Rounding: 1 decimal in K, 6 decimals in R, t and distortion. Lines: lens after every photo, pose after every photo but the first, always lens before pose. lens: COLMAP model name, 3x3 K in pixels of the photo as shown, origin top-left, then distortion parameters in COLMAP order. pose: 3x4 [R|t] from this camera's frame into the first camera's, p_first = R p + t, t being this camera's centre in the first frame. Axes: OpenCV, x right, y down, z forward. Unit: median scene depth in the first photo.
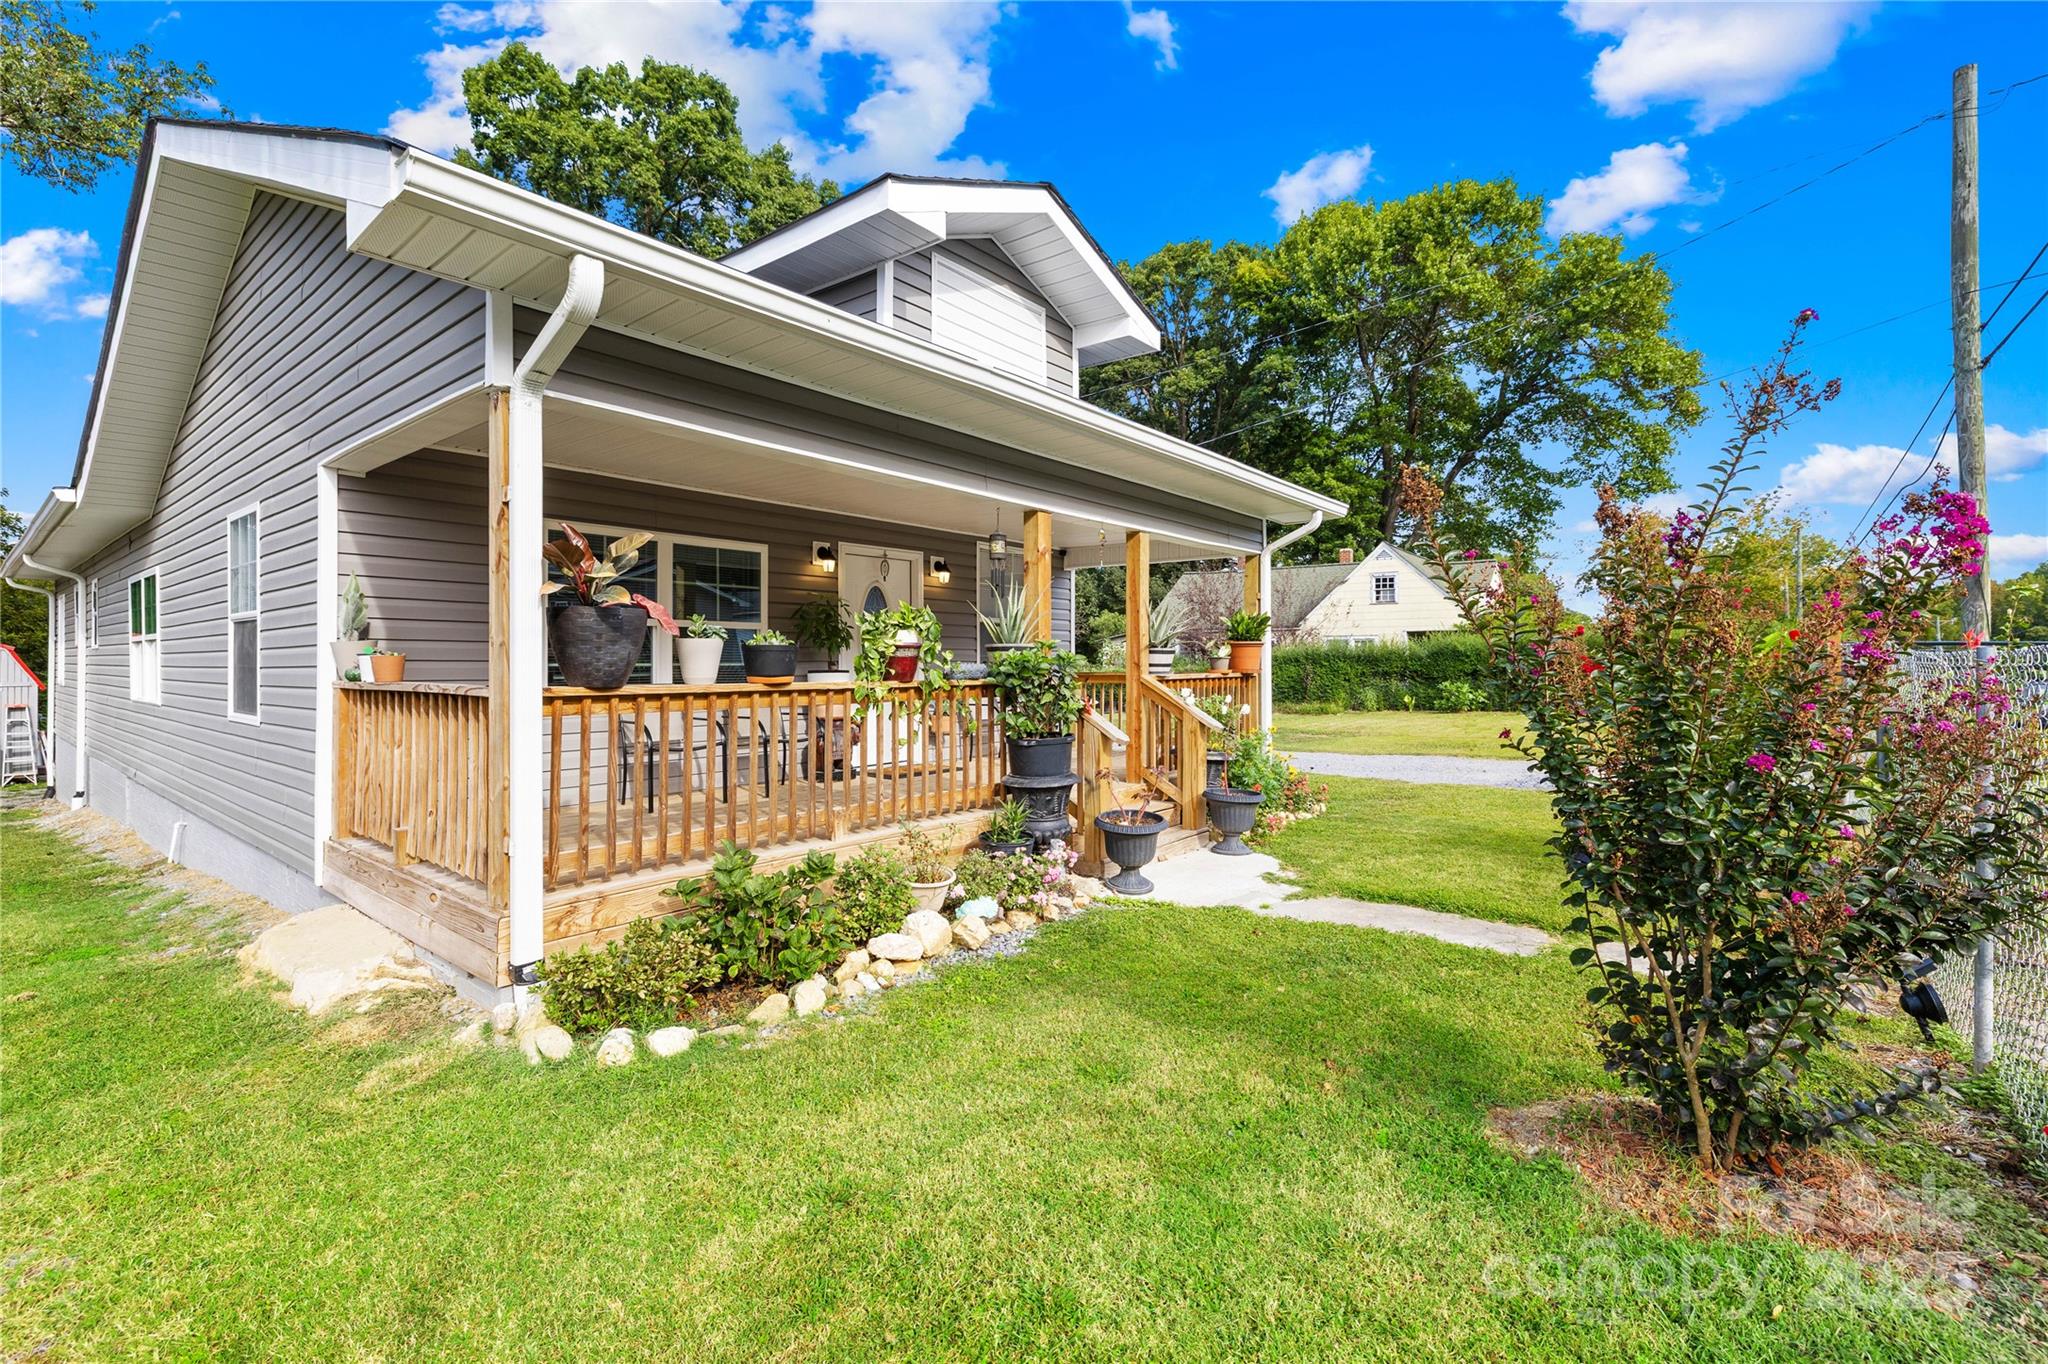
lens RADIAL K [[870.9, 0, 1022.8], [0, 870.9, 661.6], [0, 0, 1]] dist [-0.000490, 0.000522]
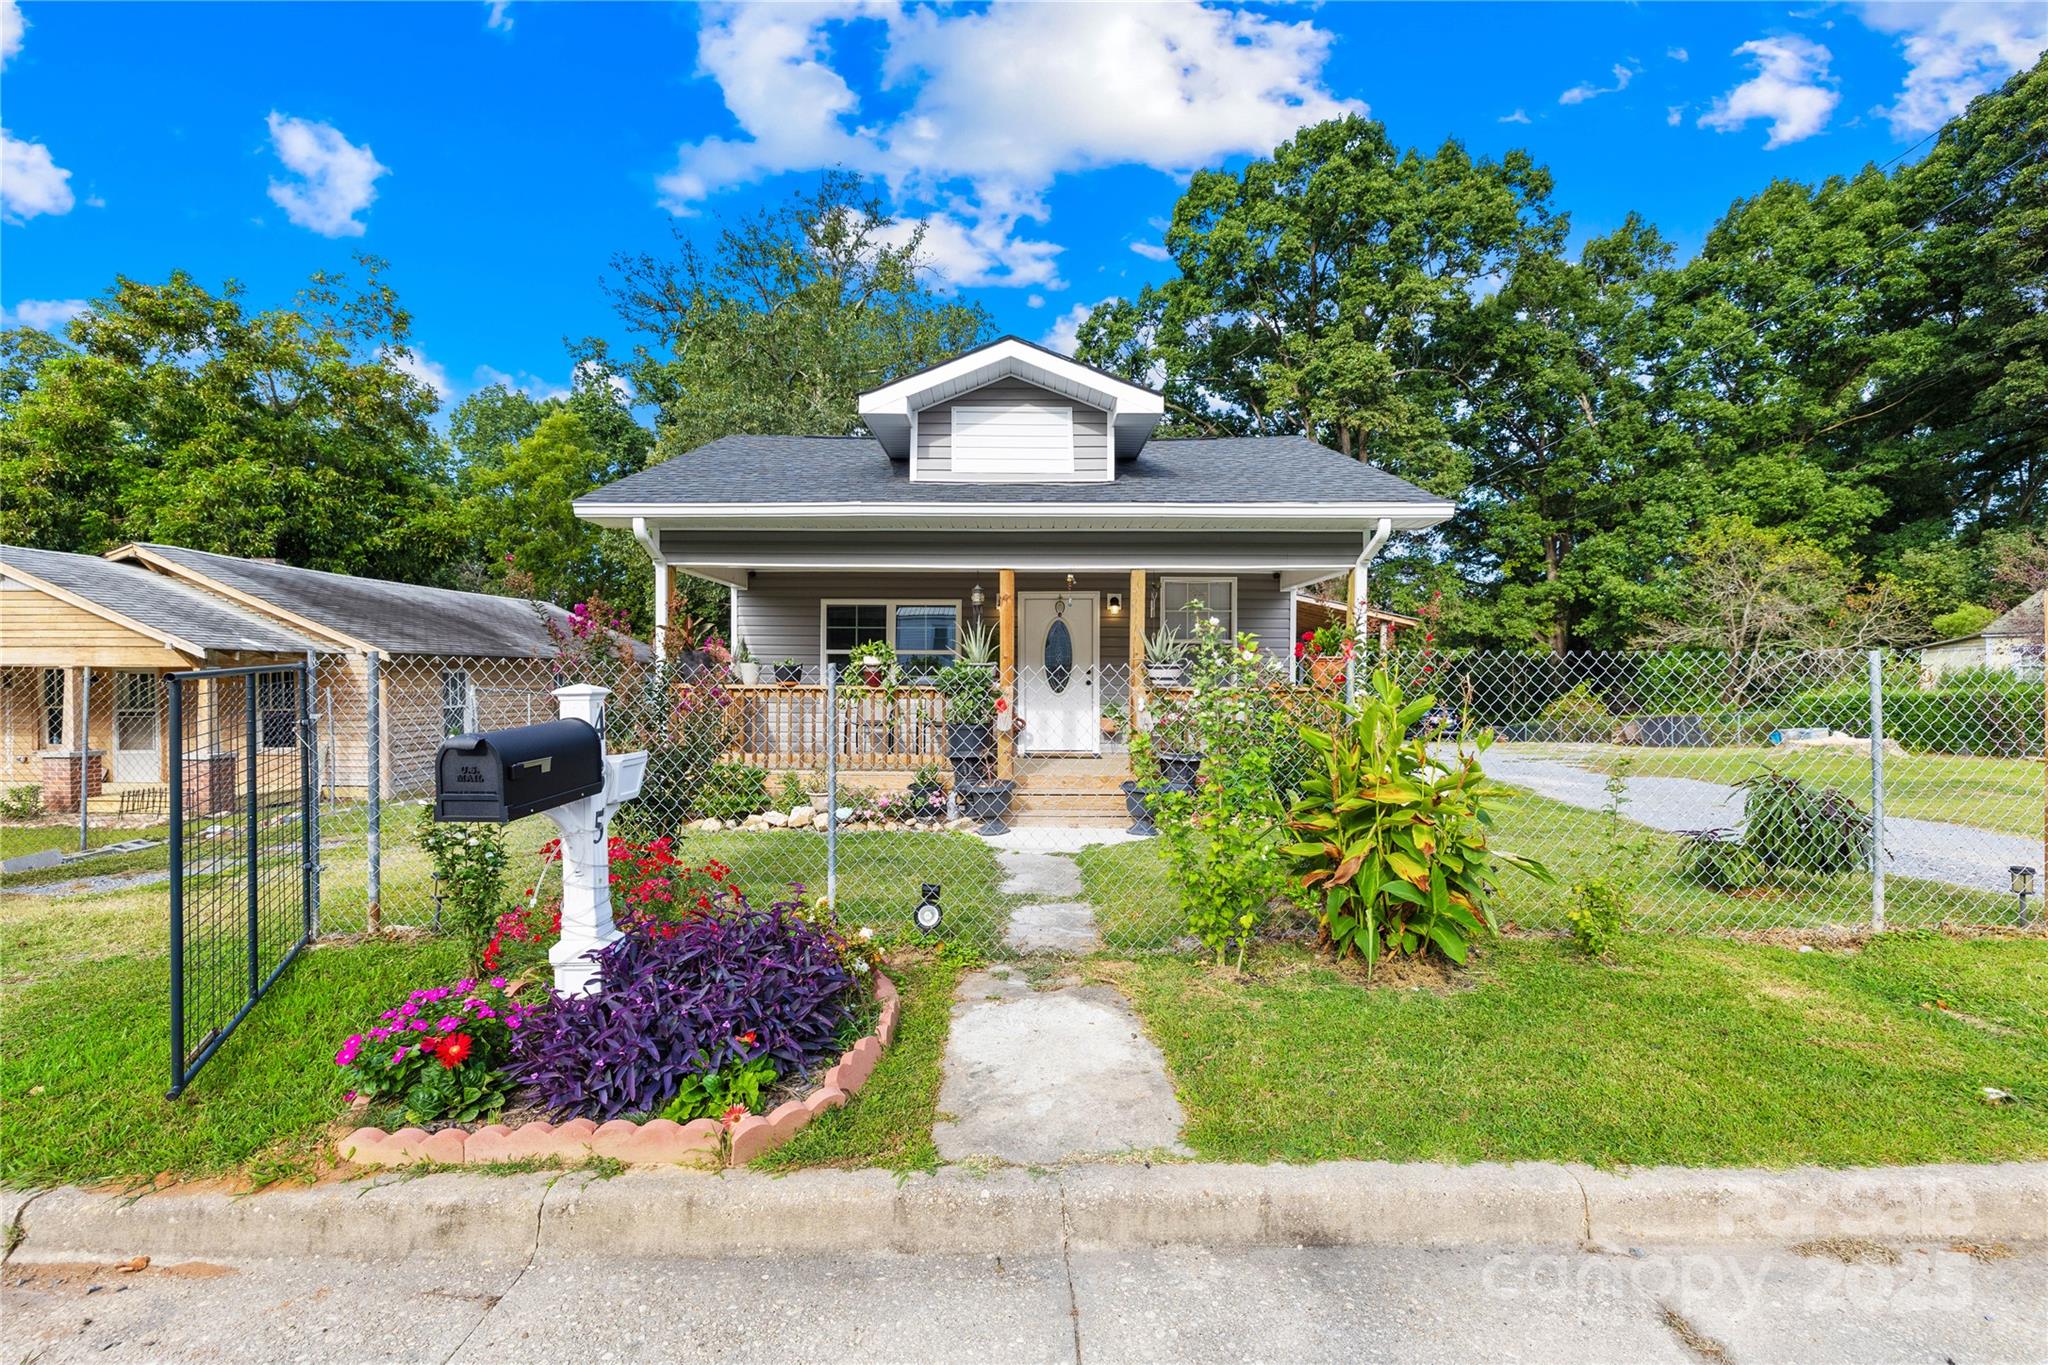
lens RADIAL K [[870.9, 0, 1020.9], [0, 870.9, 685.8], [0, 0, 1]] dist [-0.000490, 0.000522]
pose [[0.633501, 0.011382, -0.773658, 1.089299], [-0.003735, 0.999925, 0.011653, -0.000158], [0.773733, -0.004493, 0.633496, 0.117807]]
